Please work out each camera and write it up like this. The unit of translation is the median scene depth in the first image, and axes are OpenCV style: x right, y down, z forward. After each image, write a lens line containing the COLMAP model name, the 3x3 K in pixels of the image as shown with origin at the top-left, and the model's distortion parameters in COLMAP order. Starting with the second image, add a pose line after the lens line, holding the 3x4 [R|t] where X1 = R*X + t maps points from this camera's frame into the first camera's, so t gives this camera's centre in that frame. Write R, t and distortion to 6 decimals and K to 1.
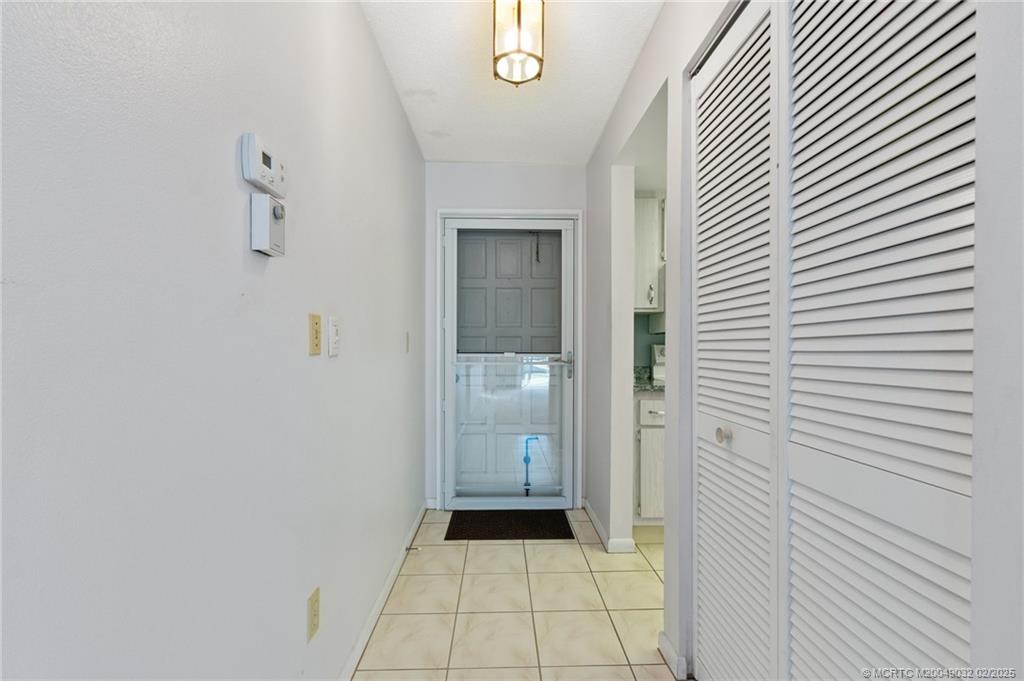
lens RADIAL K [[431.8, 0, 515.3], [0, 431.8, 344.4], [0, 0, 1]] dist [0.004590, 0.000432]
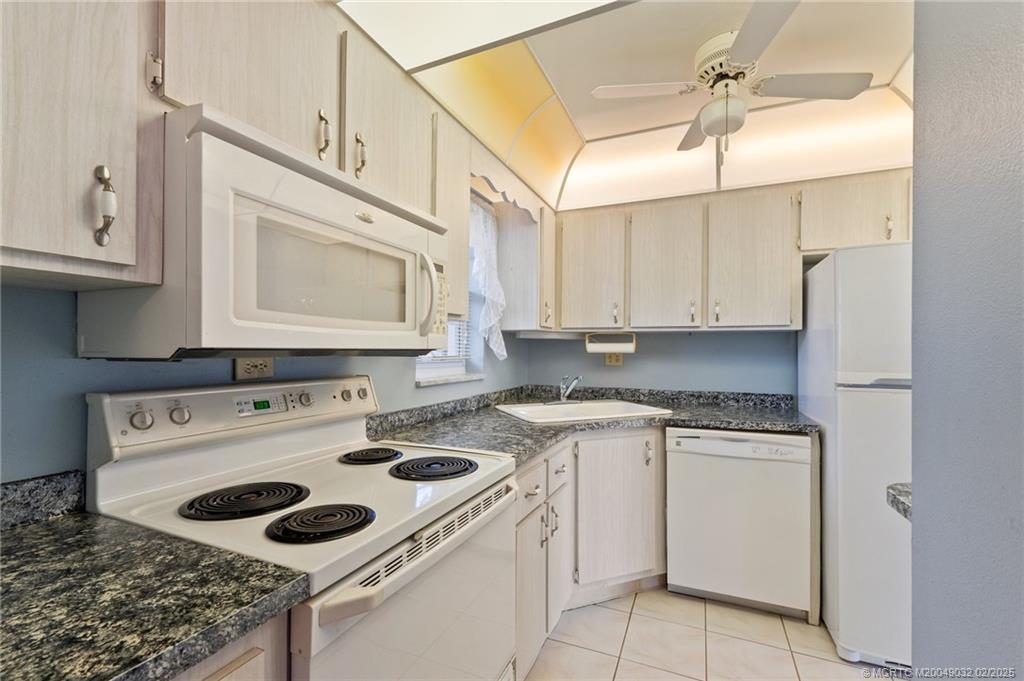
lens RADIAL K [[431.8, 0, 515.3], [0, 431.8, 344.4], [0, 0, 1]] dist [0.004590, 0.000432]
pose [[0.432885, 0.009250, 0.901402, 0.192571], [-0.005398, 0.999956, -0.007669, -0.035760], [-0.901433, -0.001546, 0.432916, 0.674166]]
